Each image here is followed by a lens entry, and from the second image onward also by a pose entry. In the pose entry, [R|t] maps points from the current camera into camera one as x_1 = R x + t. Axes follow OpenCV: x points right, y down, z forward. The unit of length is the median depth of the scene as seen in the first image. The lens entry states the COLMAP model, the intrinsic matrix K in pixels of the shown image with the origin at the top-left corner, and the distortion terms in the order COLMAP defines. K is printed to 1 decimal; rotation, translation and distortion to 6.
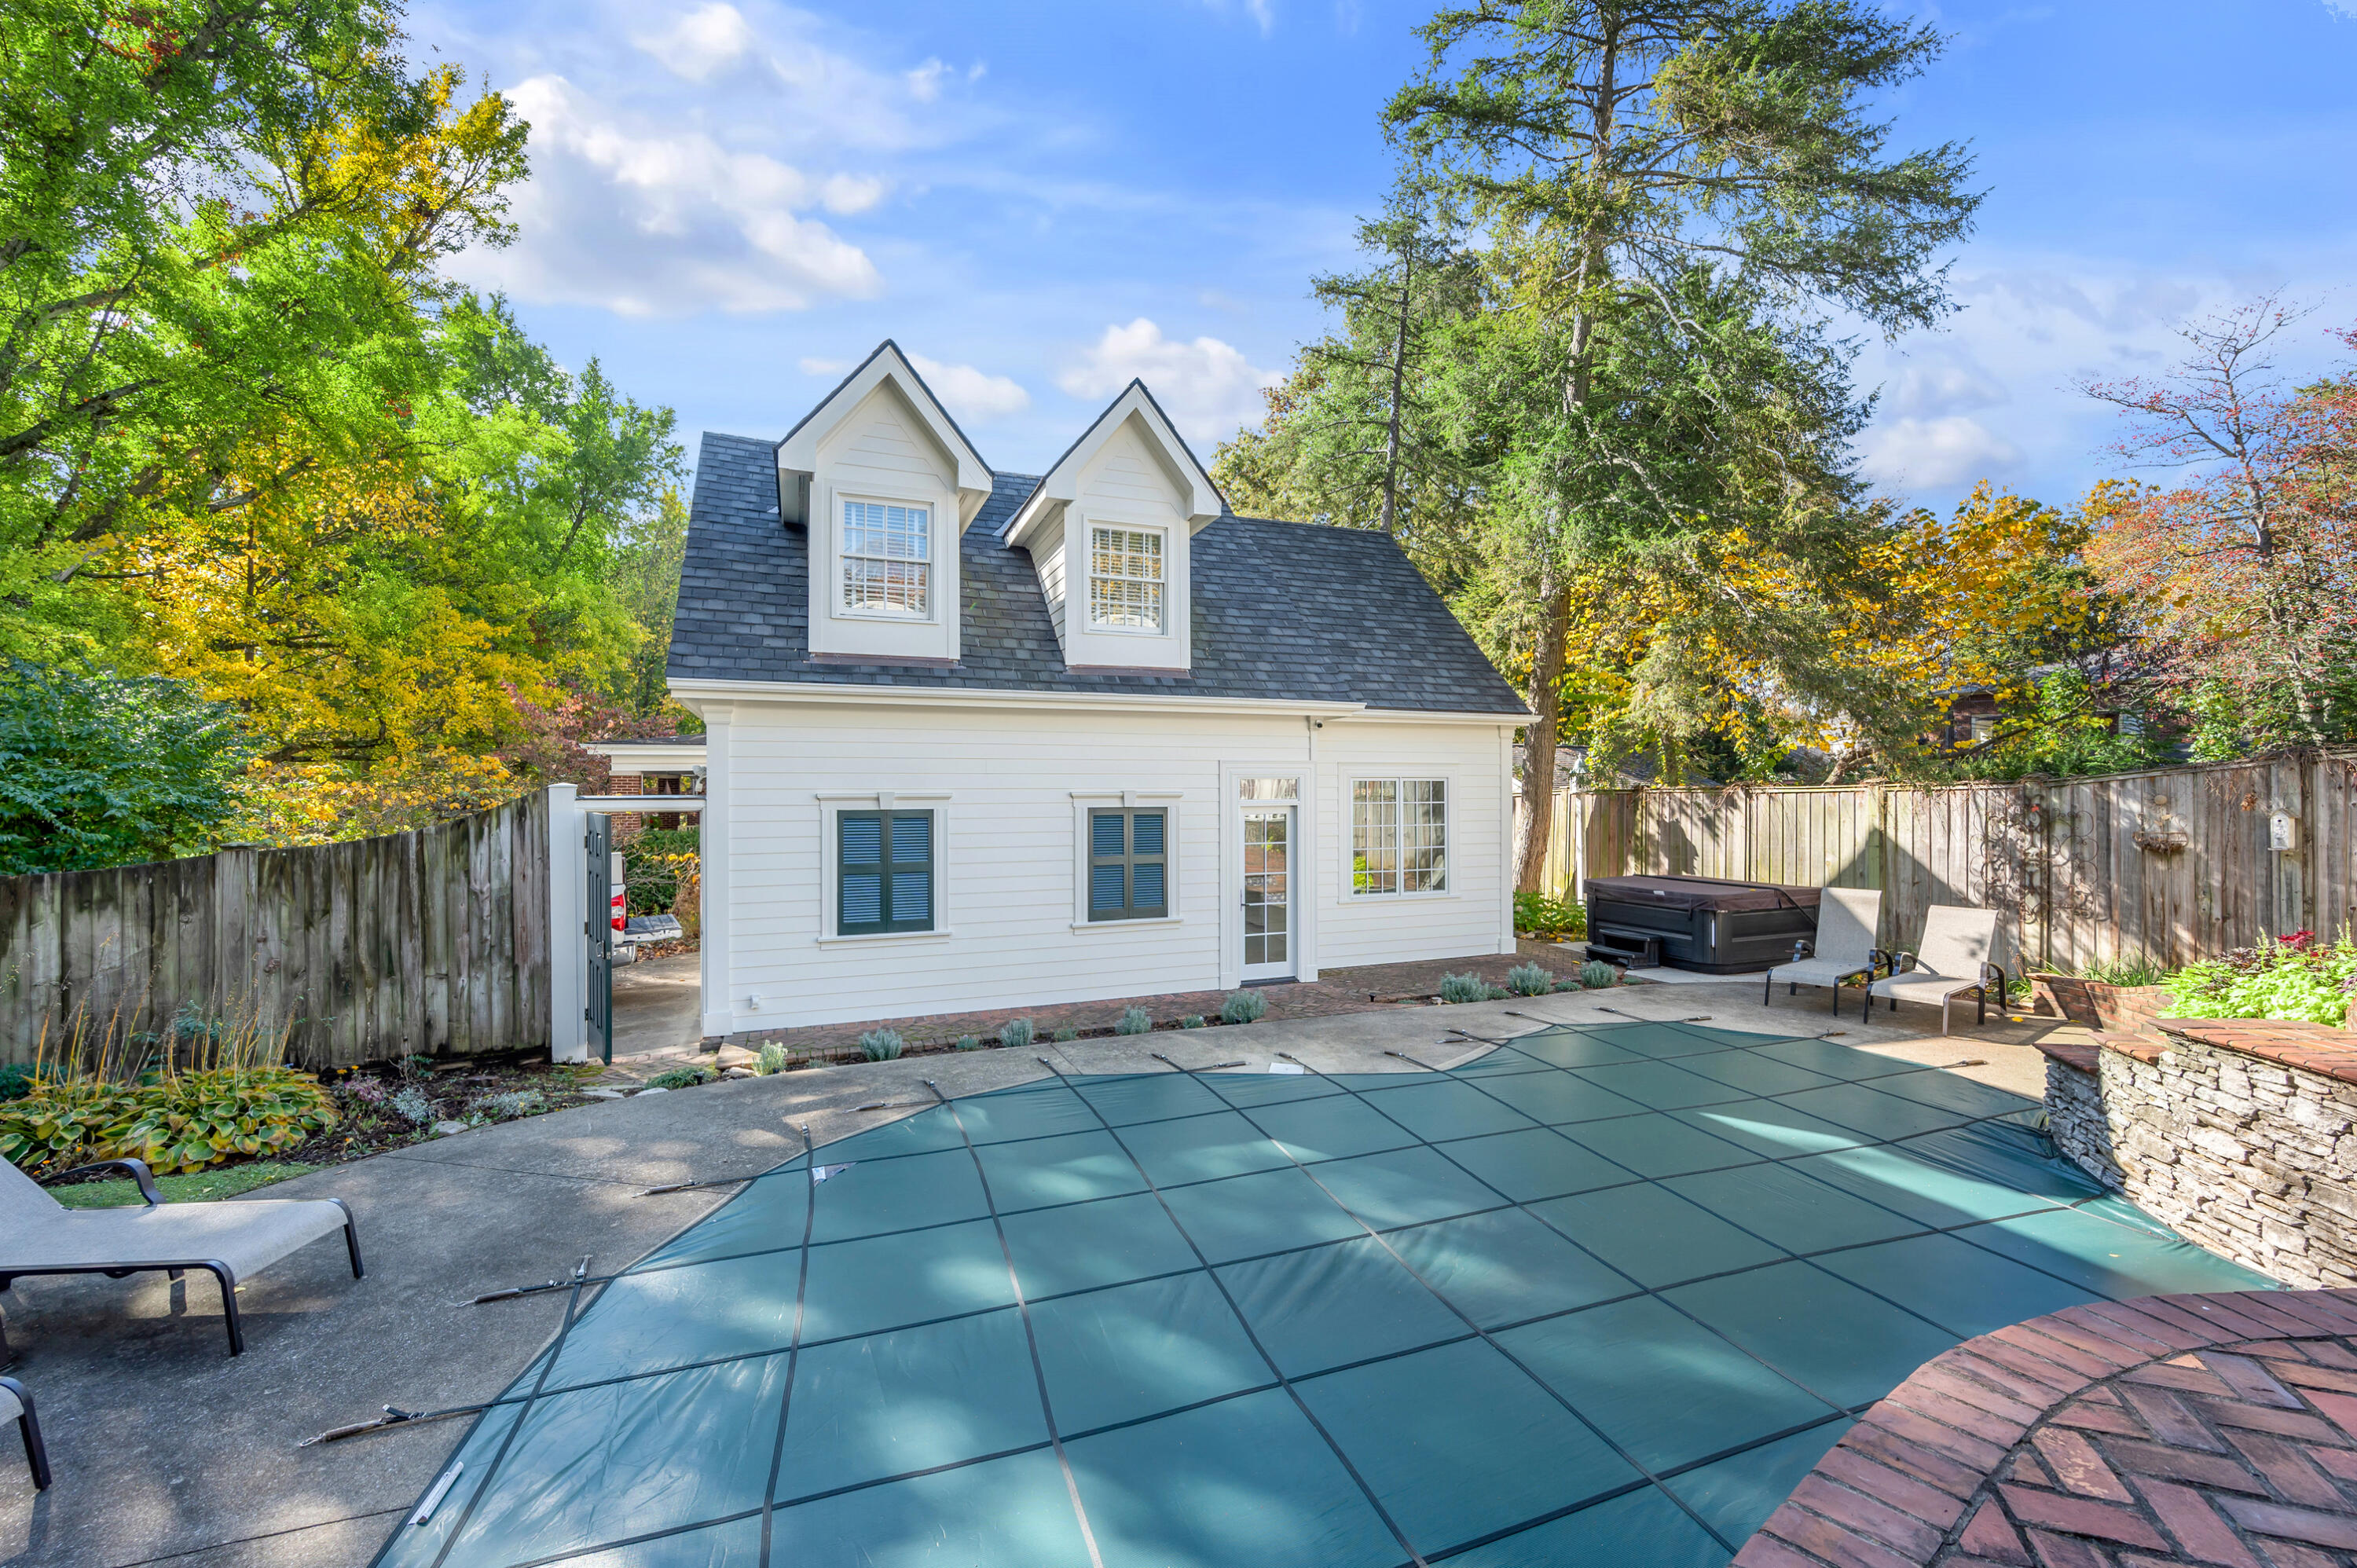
lens RADIAL K [[960.5, 0, 1186.7], [0, 960.5, 769.2], [0, 0, 1]] dist [-0.004503, -0.000140]
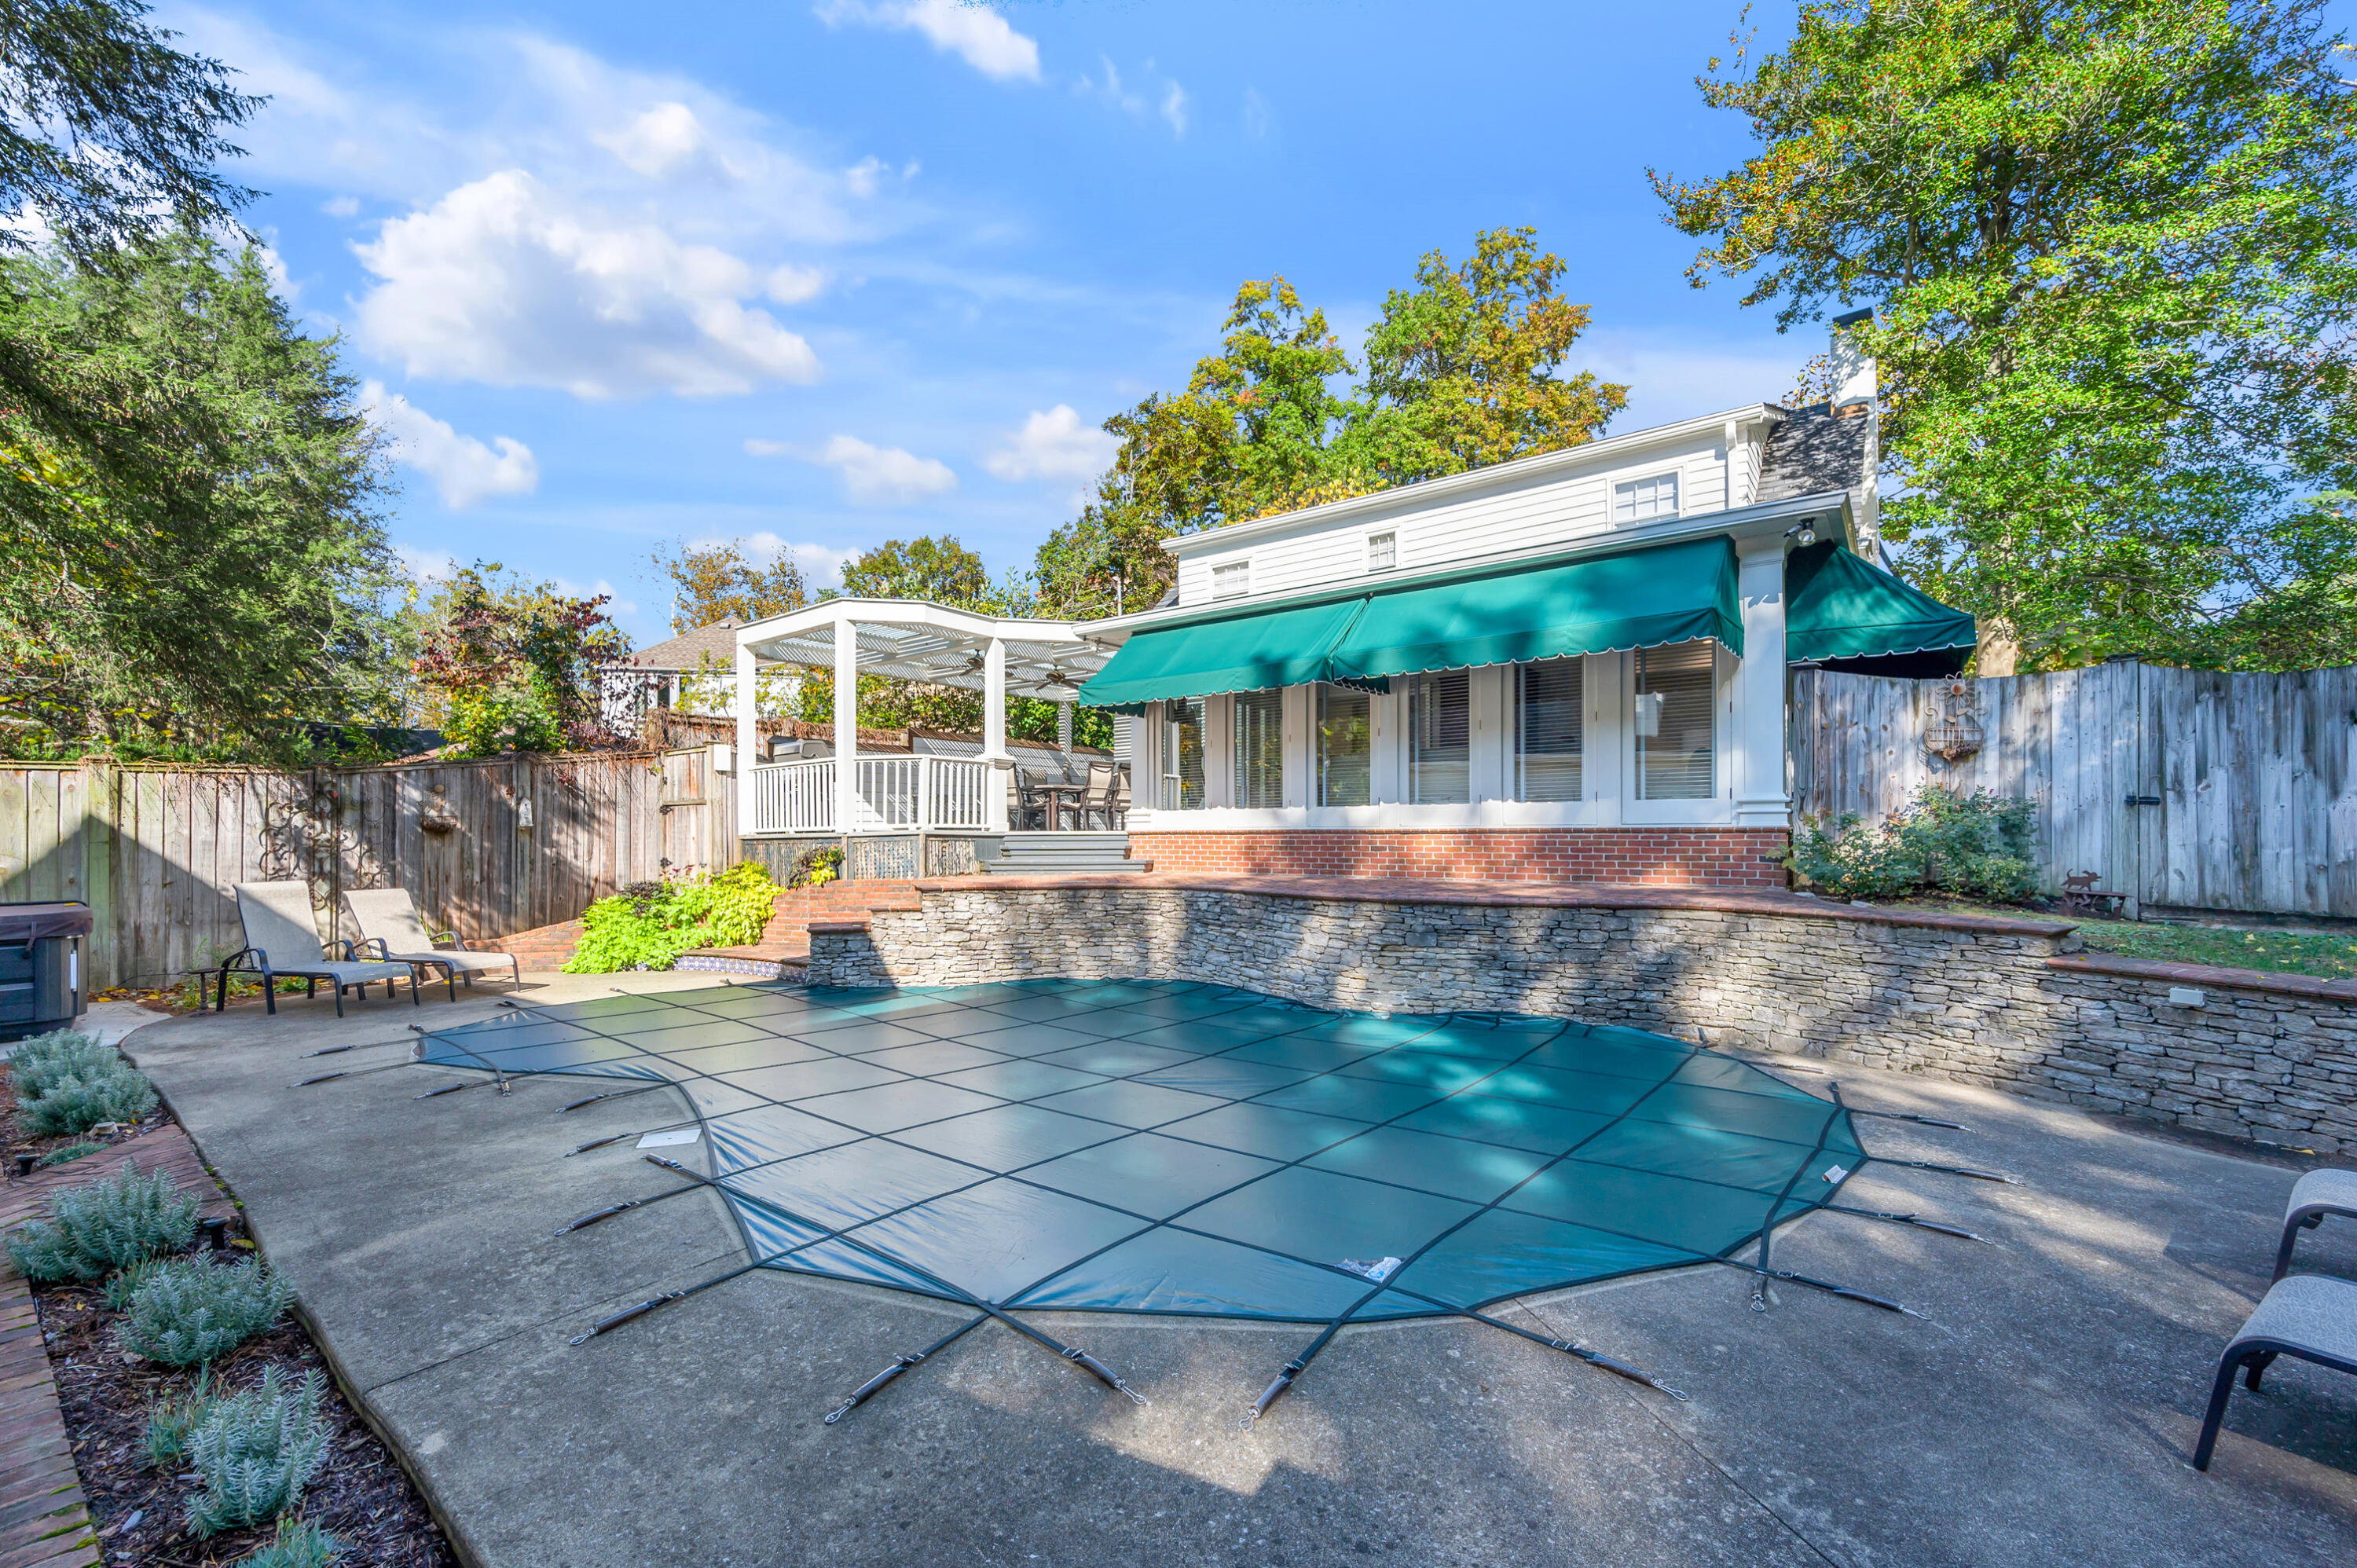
lens RADIAL K [[960.5, 0, 1172.5], [0, 960.5, 832.1], [0, 0, 1]] dist [-0.004503, -0.000140]
pose [[-0.502886, 0.003099, 0.864347, -0.478329], [-0.012153, 0.999869, -0.010656, 0.088573], [-0.864268, -0.015863, -0.502782, 0.812054]]
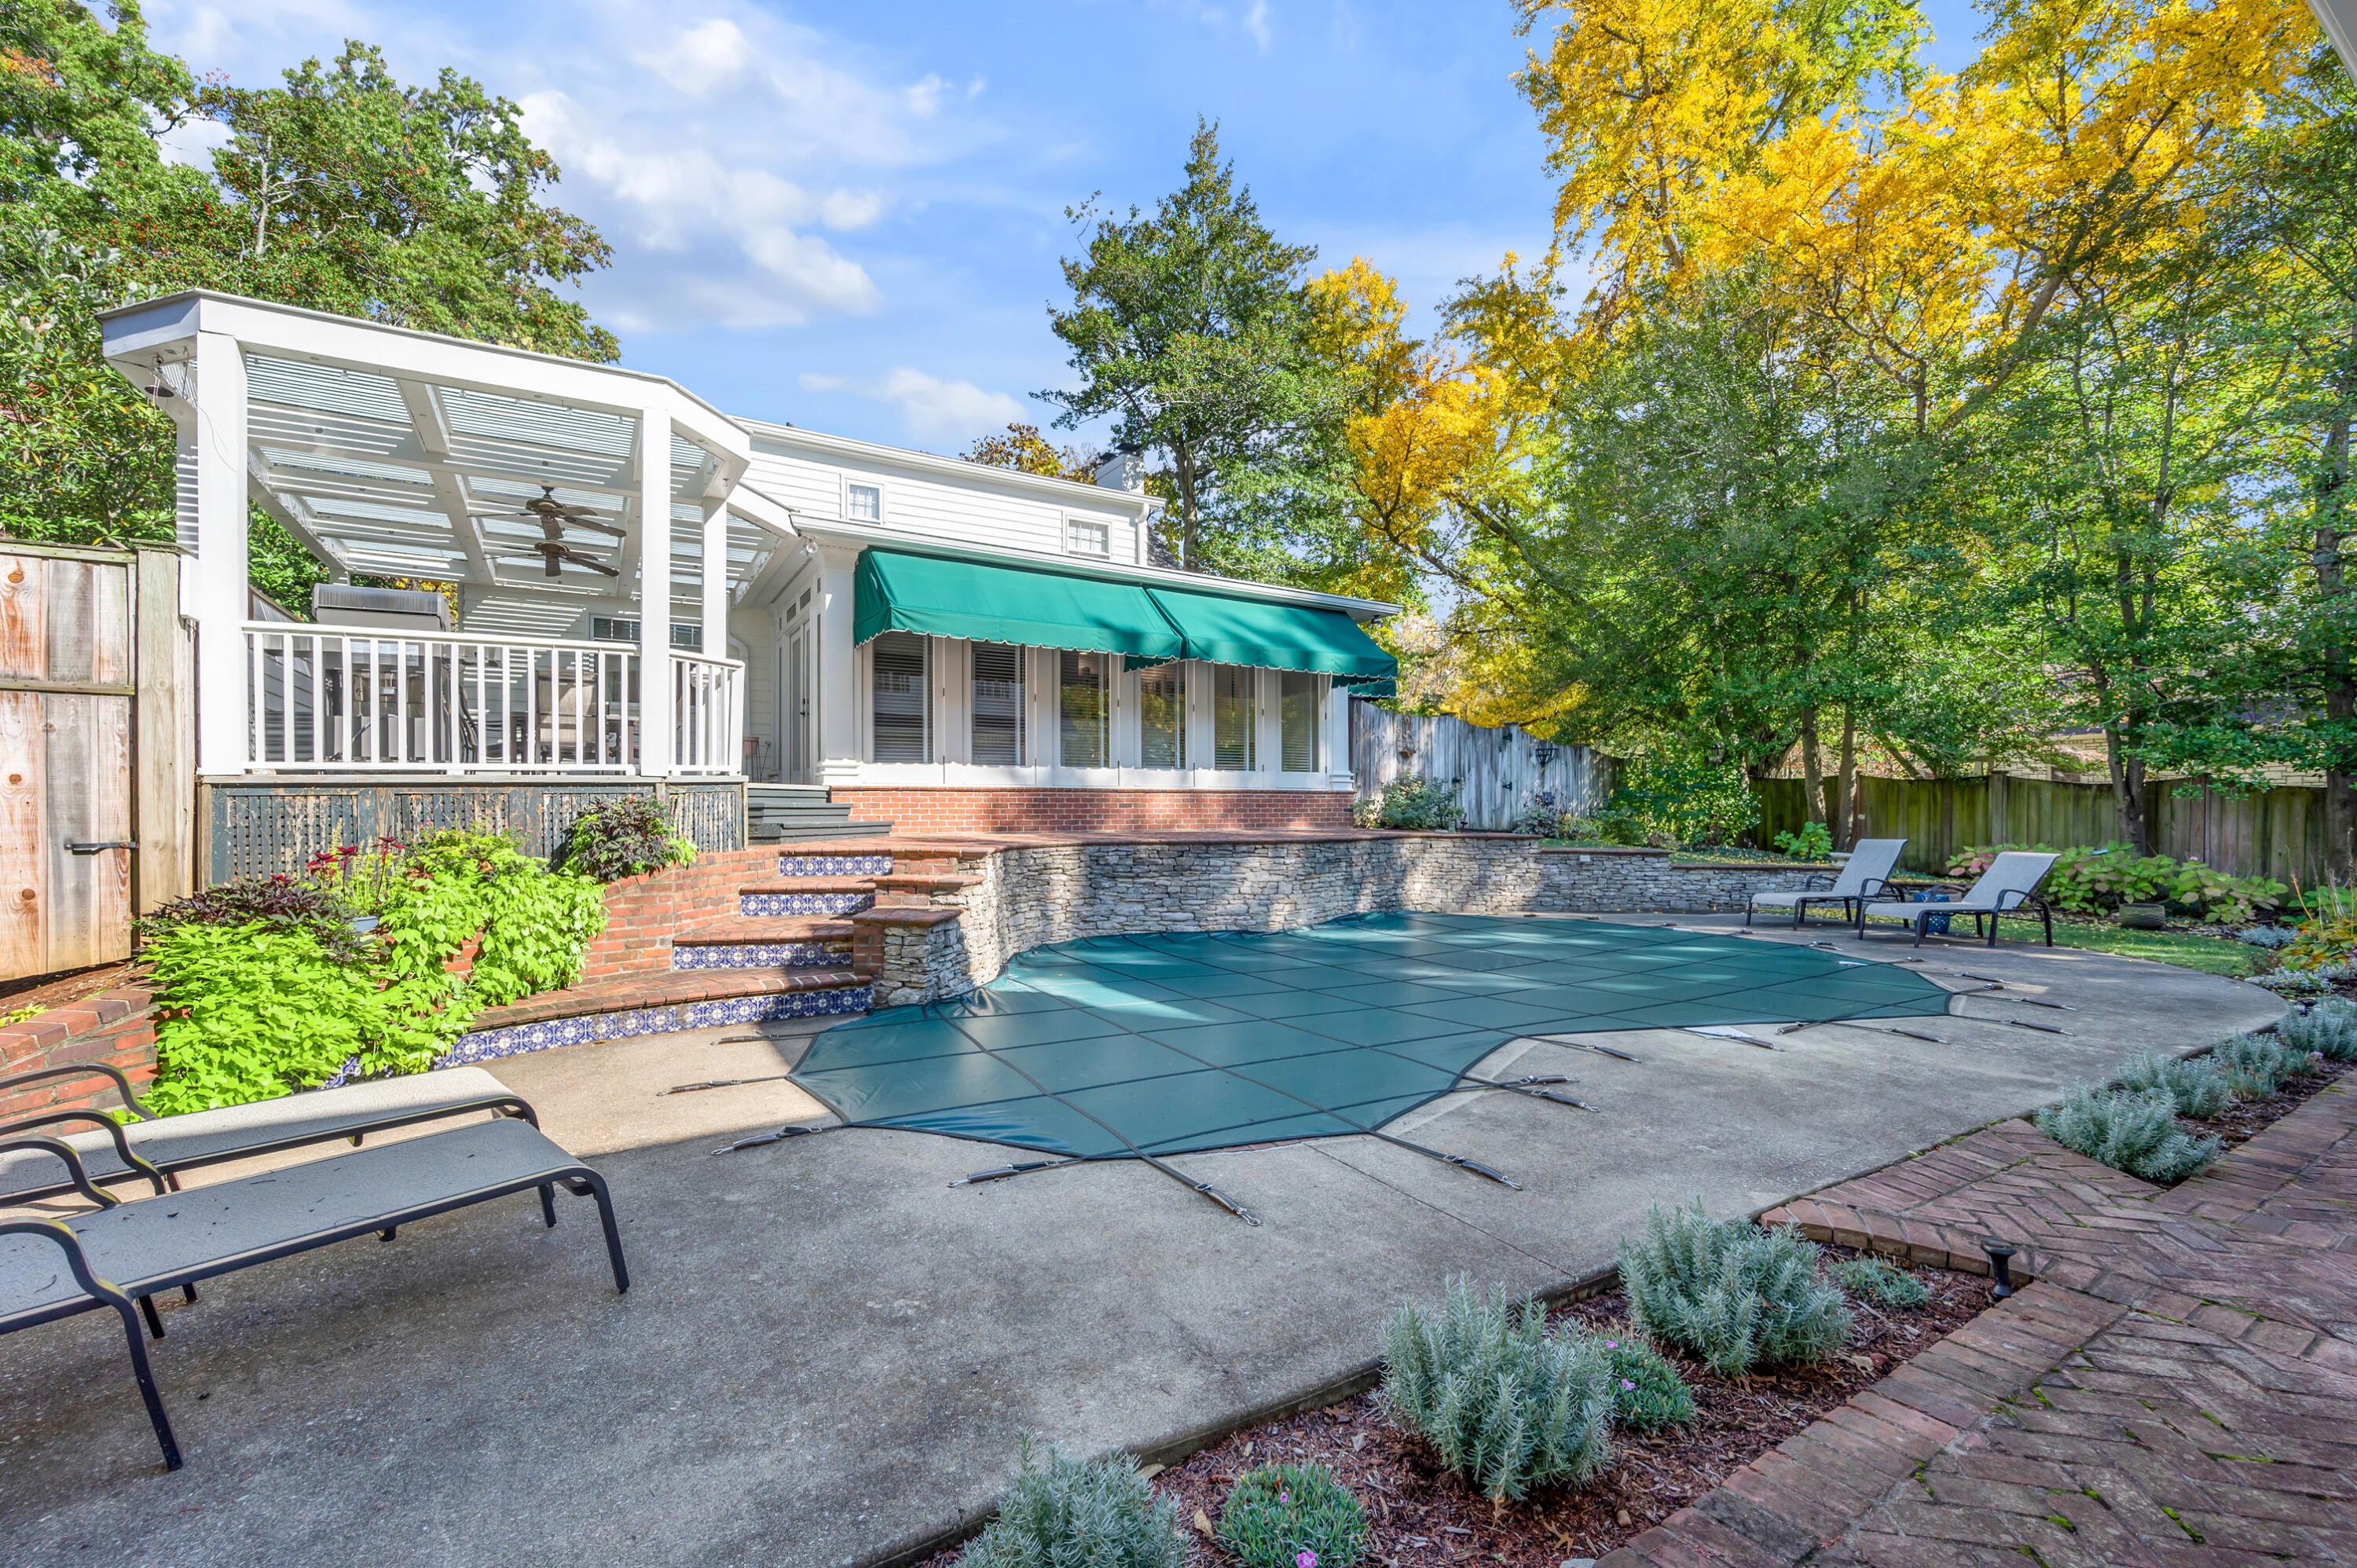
lens RADIAL K [[960.5, 0, 1165.5], [0, 960.5, 807.4], [0, 0, 1]] dist [-0.004503, -0.000140]
pose [[-0.988434, 0.001134, -0.151646, 0.500373], [0.003852, 0.999837, -0.017629, 0.117757], [0.151602, -0.018009, -0.988278, 1.310433]]
